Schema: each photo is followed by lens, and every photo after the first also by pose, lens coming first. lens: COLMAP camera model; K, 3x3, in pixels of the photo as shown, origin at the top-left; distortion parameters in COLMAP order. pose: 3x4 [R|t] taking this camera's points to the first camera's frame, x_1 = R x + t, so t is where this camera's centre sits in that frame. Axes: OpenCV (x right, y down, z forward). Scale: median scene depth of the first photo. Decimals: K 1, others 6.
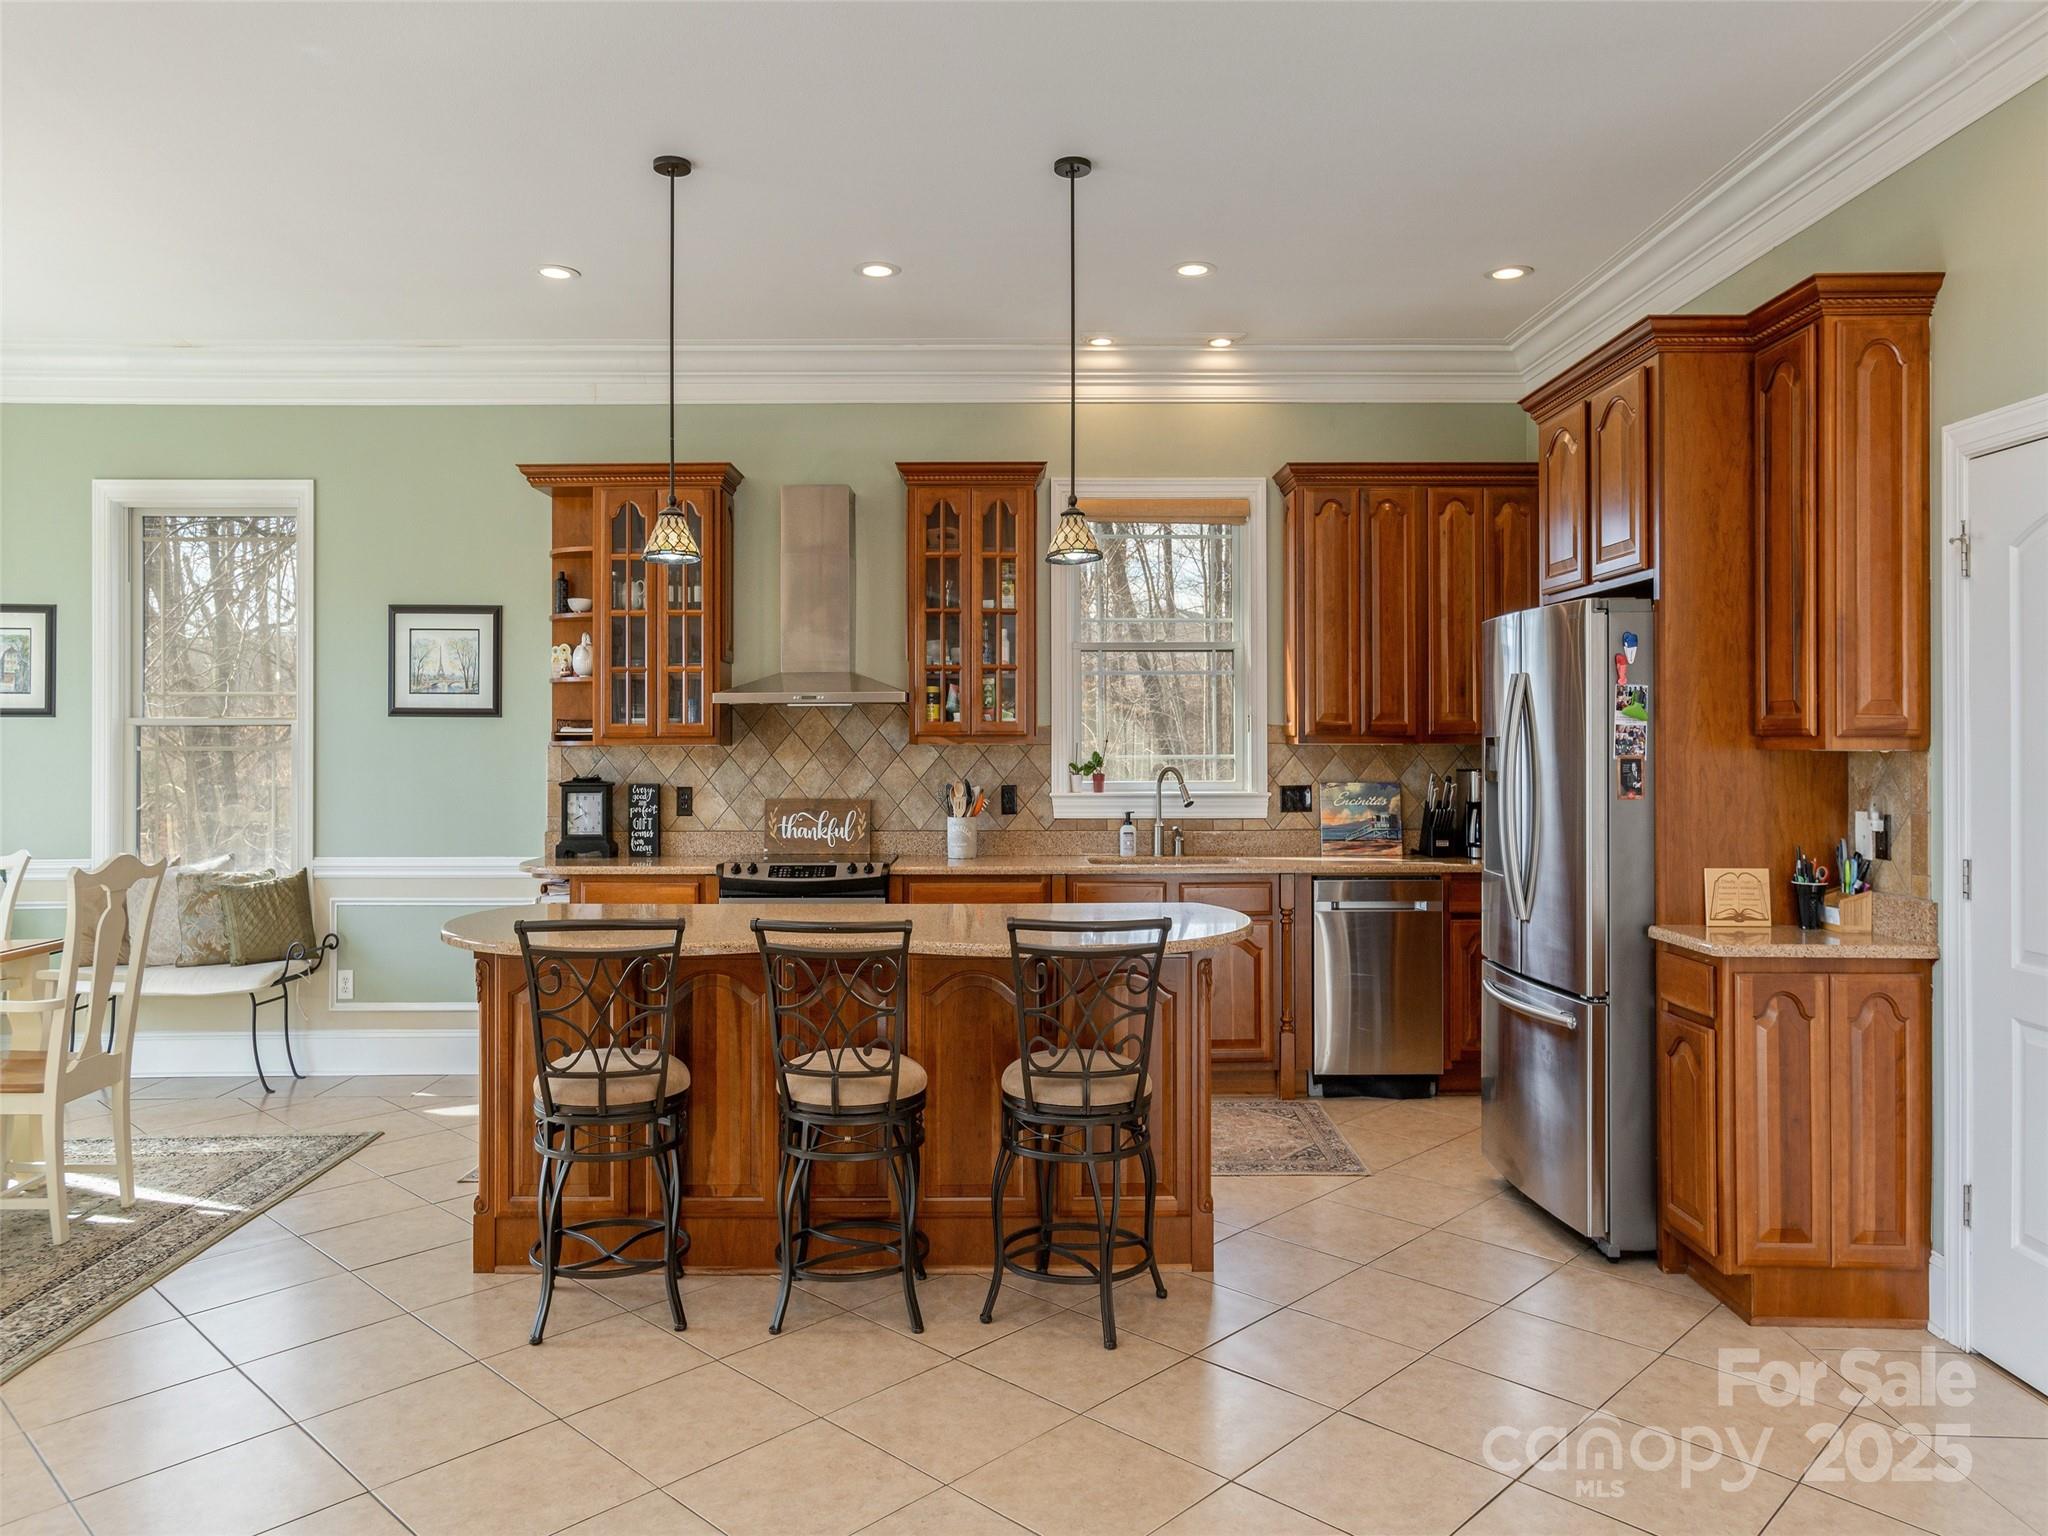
lens RADIAL K [[1486.7, 0, 1042.5], [0, 1486.7, 732.3], [0, 0, 1]] dist [-0.033191, 0.039624]
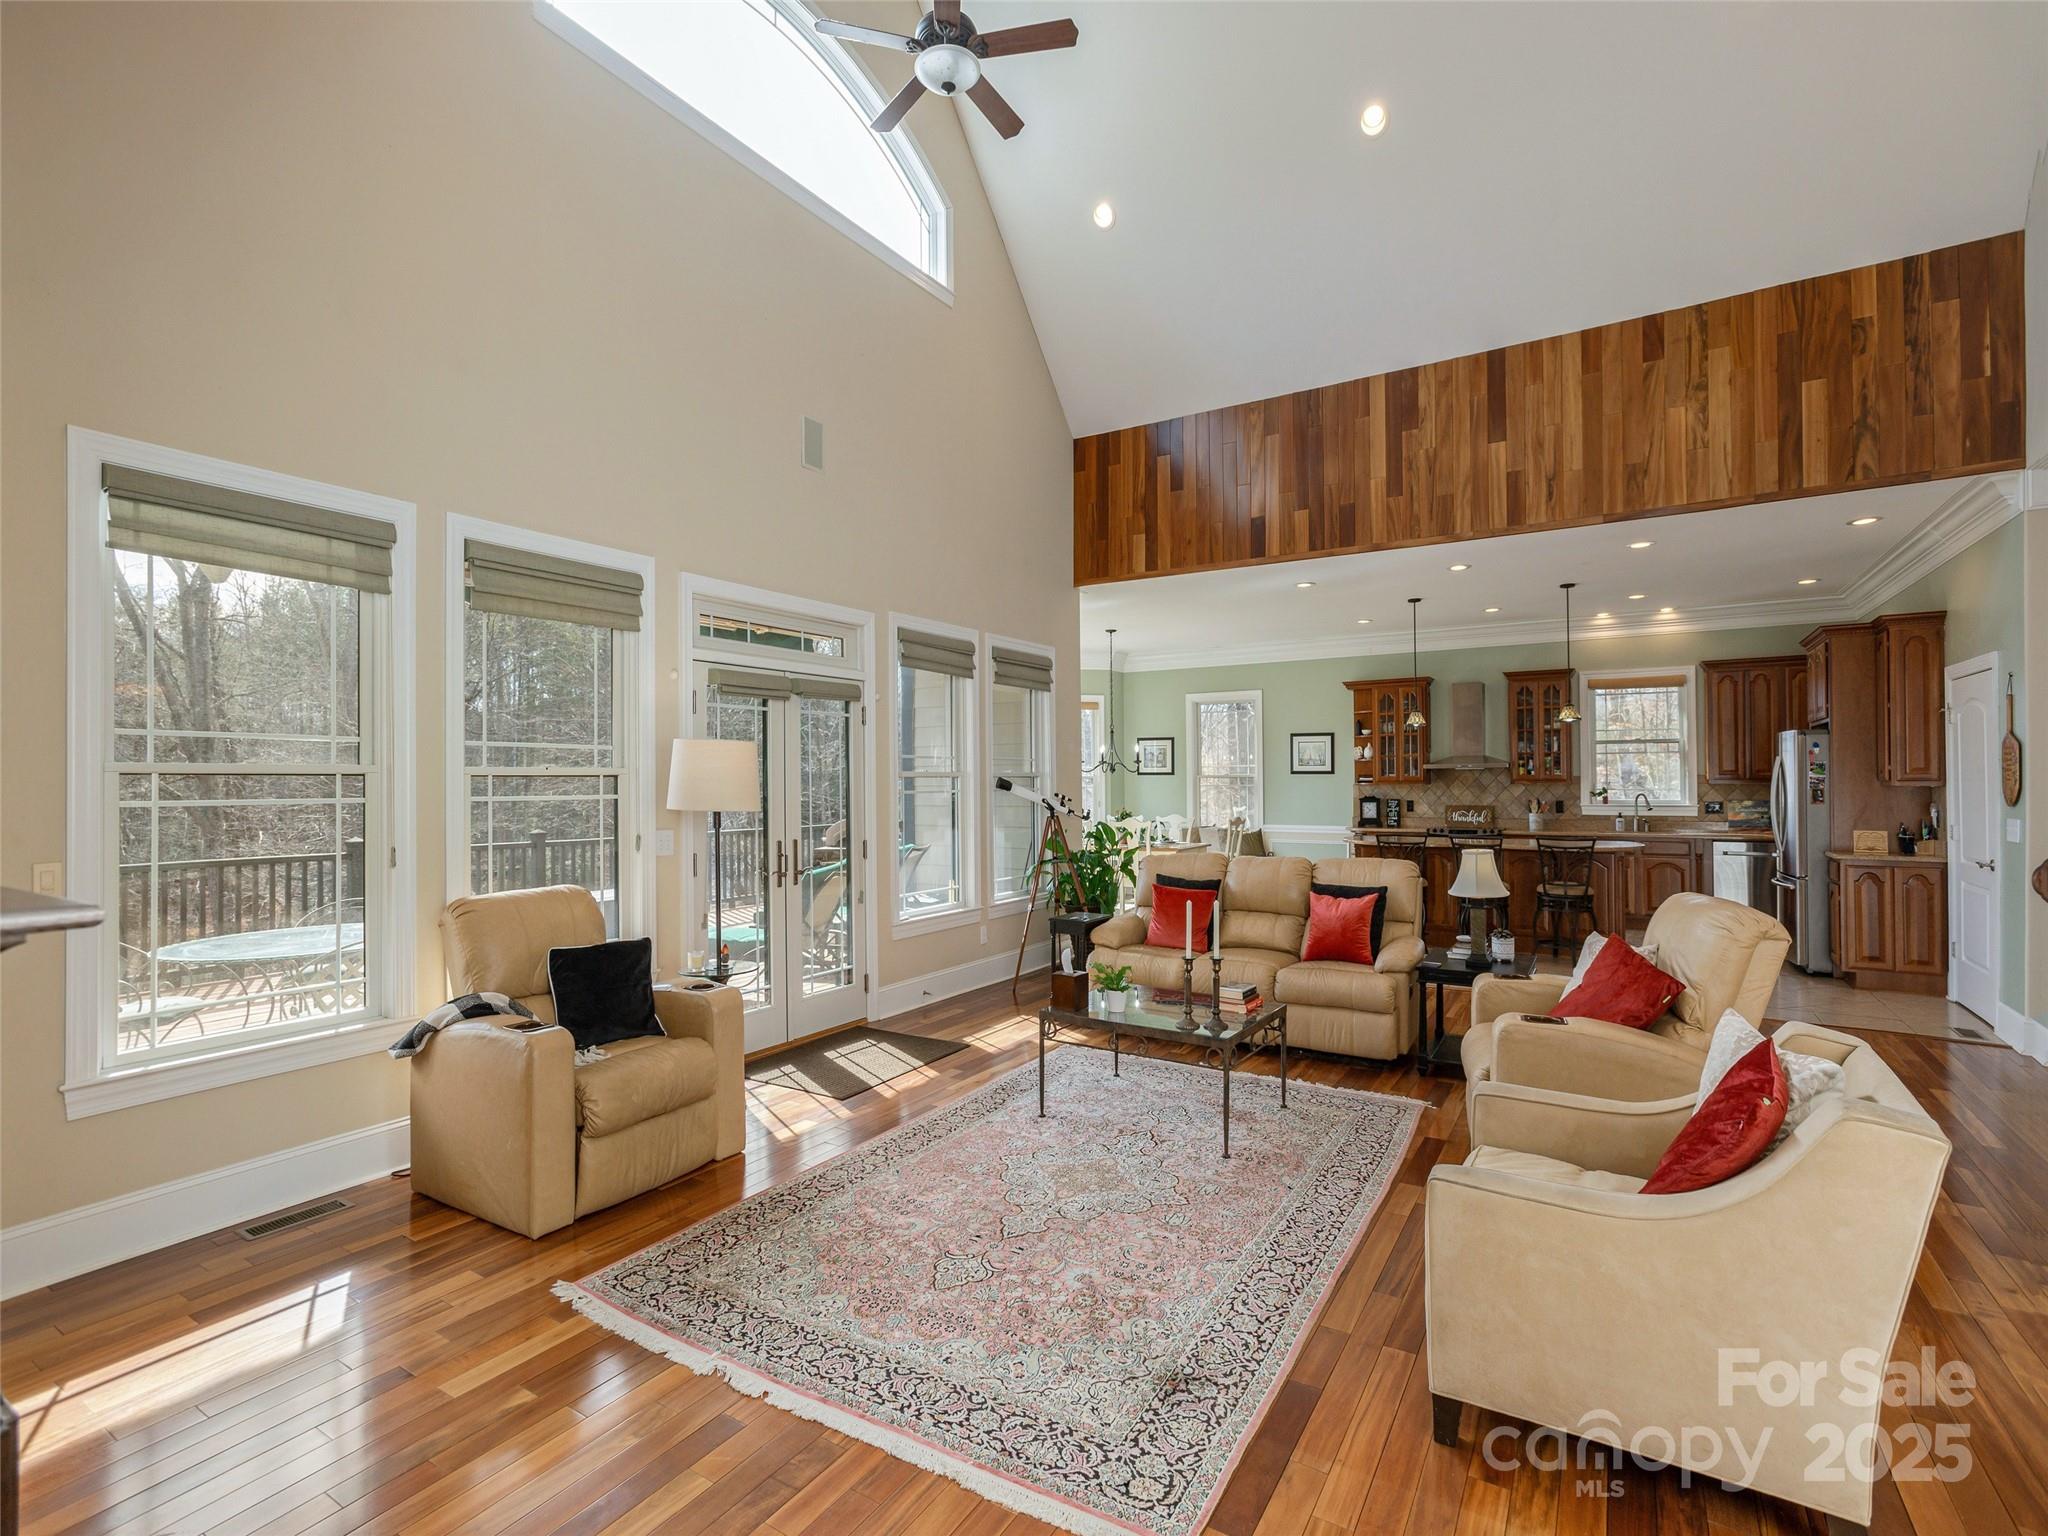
lens RADIAL K [[988.0, 0, 969.8], [0, 988.0, 773.6], [0, 0, 1]] dist [-0.010806, 0.005118]
pose [[0.840203, -0.009034, -0.542197, 0.043836], [0.009462, 0.999953, -0.001998, -0.014358], [0.542190, -0.003451, 0.840249, -0.877596]]
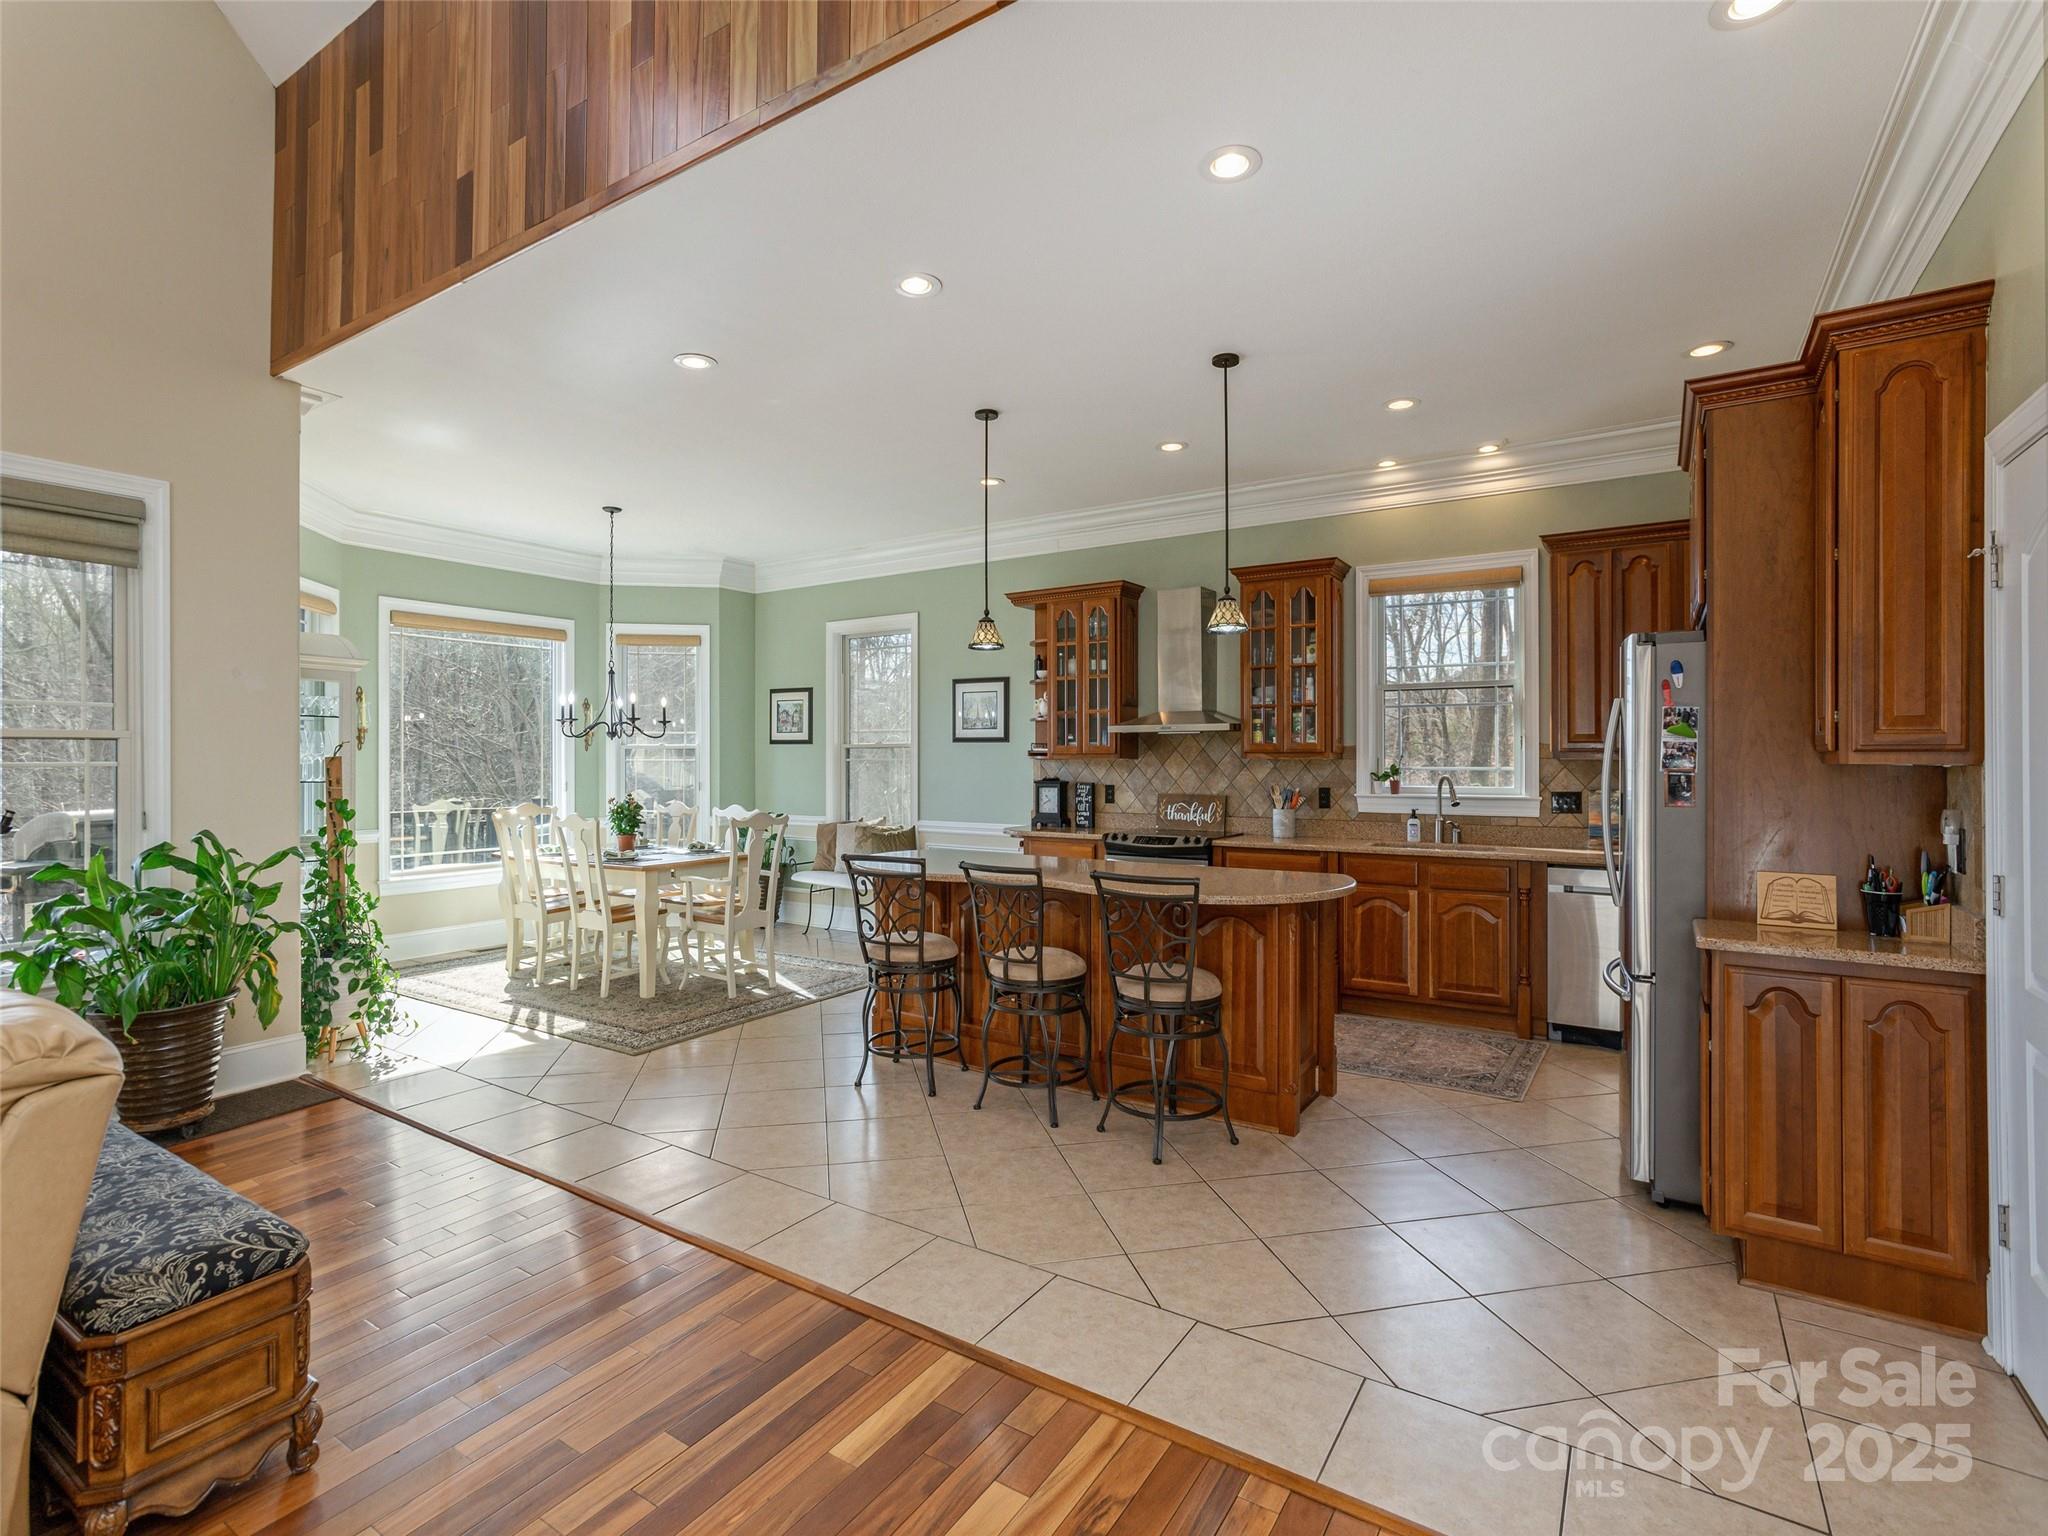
lens RADIAL K [[988.0, 0, 974.1], [0, 988.0, 758.7], [0, 0, 1]] dist [-0.010806, 0.005118]
pose [[0.825564, 0.000639, -0.564308, 0.244413], [0.003994, 0.999968, 0.006975, 0.000401], [0.564294, -0.008012, 0.825535, 0.042286]]
